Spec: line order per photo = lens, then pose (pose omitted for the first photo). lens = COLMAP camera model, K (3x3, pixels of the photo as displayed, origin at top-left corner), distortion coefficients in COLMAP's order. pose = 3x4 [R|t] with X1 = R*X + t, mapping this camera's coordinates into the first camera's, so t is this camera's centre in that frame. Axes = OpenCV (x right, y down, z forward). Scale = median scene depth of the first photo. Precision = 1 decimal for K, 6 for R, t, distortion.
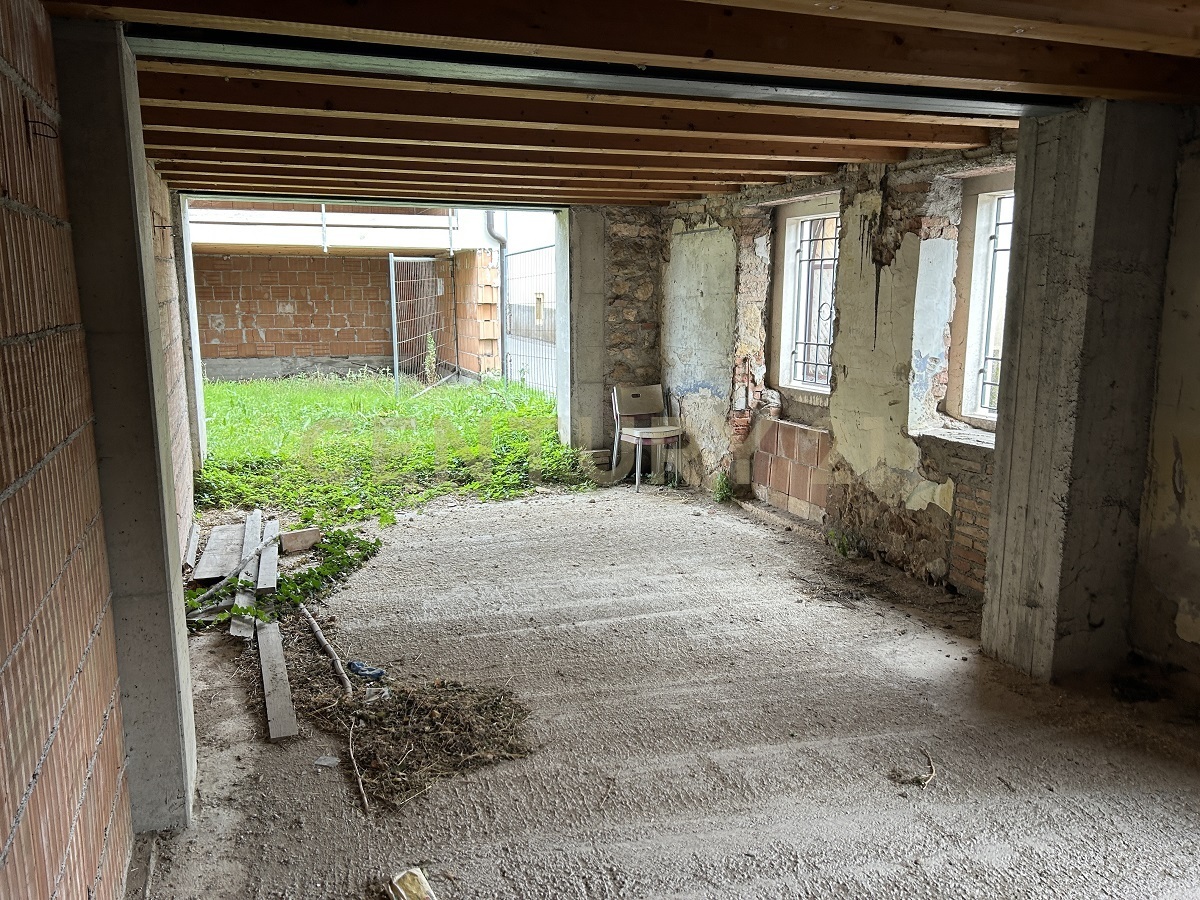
lens RADIAL K [[897.1, 0, 599.4], [0, 897.1, 444.9], [0, 0, 1]] dist [0.051340, -0.071522]
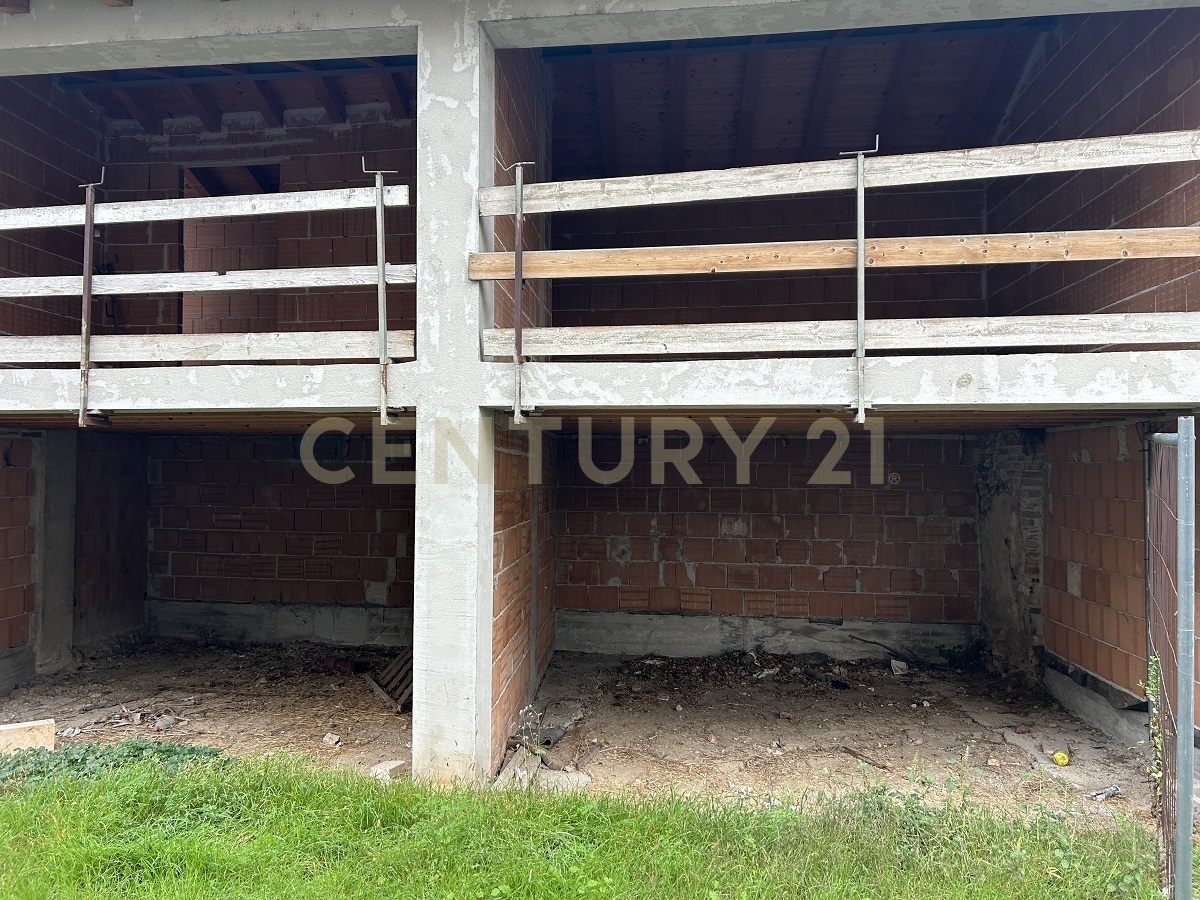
lens RADIAL K [[897.1, 0, 598.9], [0, 897.1, 450.4], [0, 0, 1]] dist [0.051340, -0.071522]
pose [[0.894123, -0.005632, -0.447787, -0.274511], [-0.078504, 0.982466, -0.169111, -0.154757], [0.440887, 0.186359, 0.878003, 0.740387]]
